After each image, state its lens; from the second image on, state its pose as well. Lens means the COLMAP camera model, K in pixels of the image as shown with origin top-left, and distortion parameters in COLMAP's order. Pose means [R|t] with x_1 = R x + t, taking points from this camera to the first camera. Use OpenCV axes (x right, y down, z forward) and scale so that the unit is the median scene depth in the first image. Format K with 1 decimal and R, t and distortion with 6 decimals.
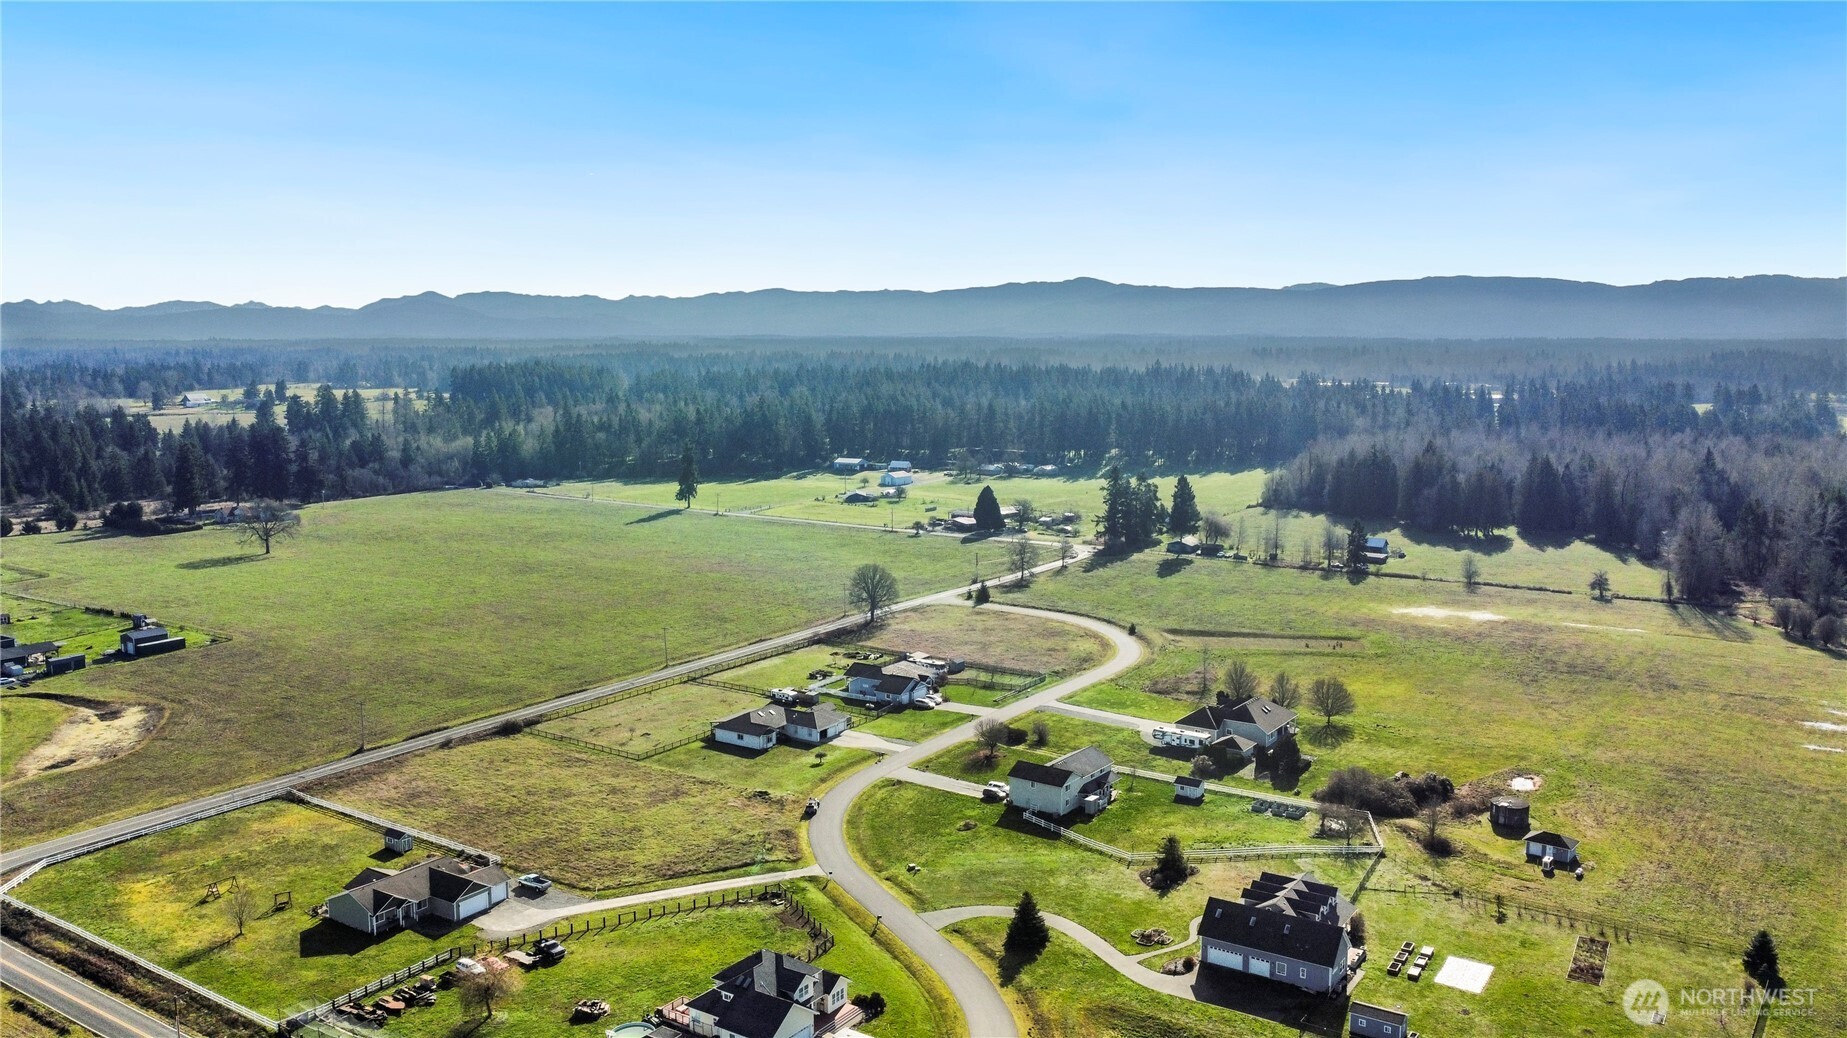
lens RADIAL K [[1485.6, 0, 923.5], [0, 1485.6, 519.0], [0, 0, 1]] dist [-0.001162, -0.049401]
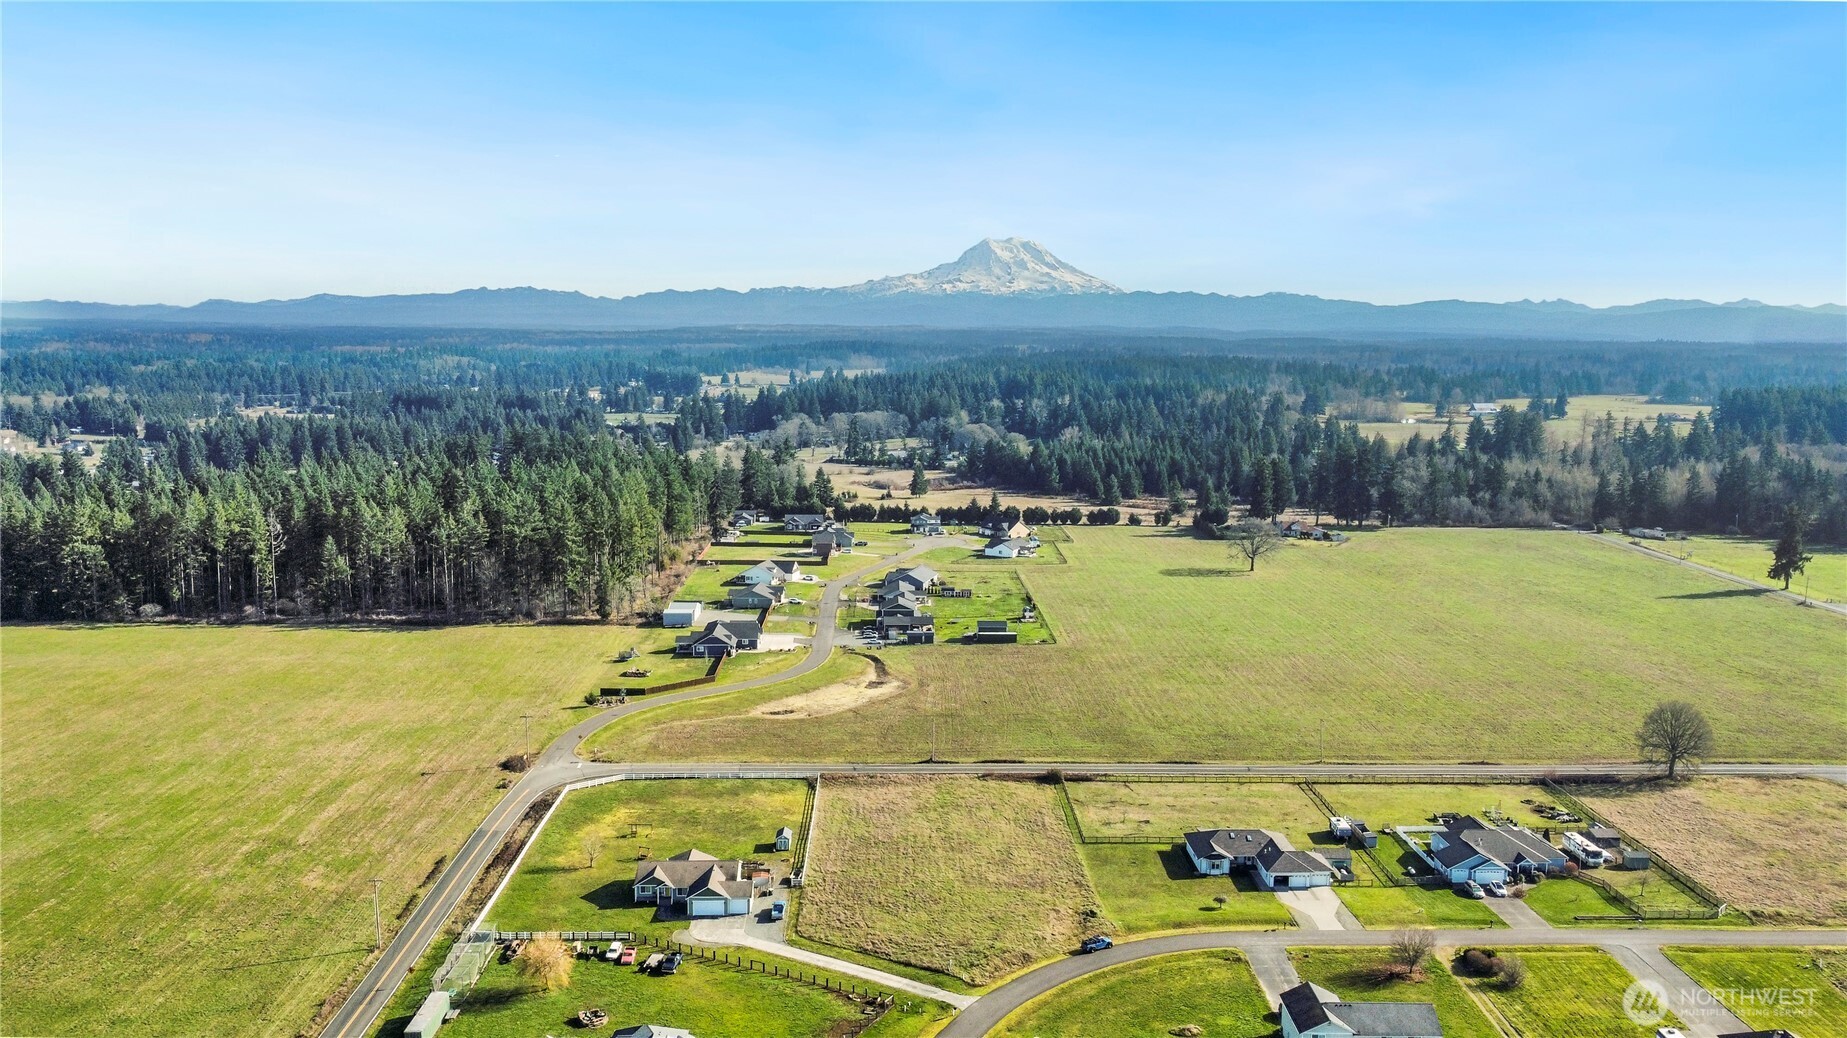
lens RADIAL K [[1485.6, 0, 923.5], [0, 1485.6, 519.0], [0, 0, 1]] dist [-0.001162, -0.049401]
pose [[0.545138, 0.116896, -0.830156, 0.501964], [-0.111577, 0.991538, 0.066350, -0.094113], [0.830888, 0.056457, 0.553569, 0.346713]]
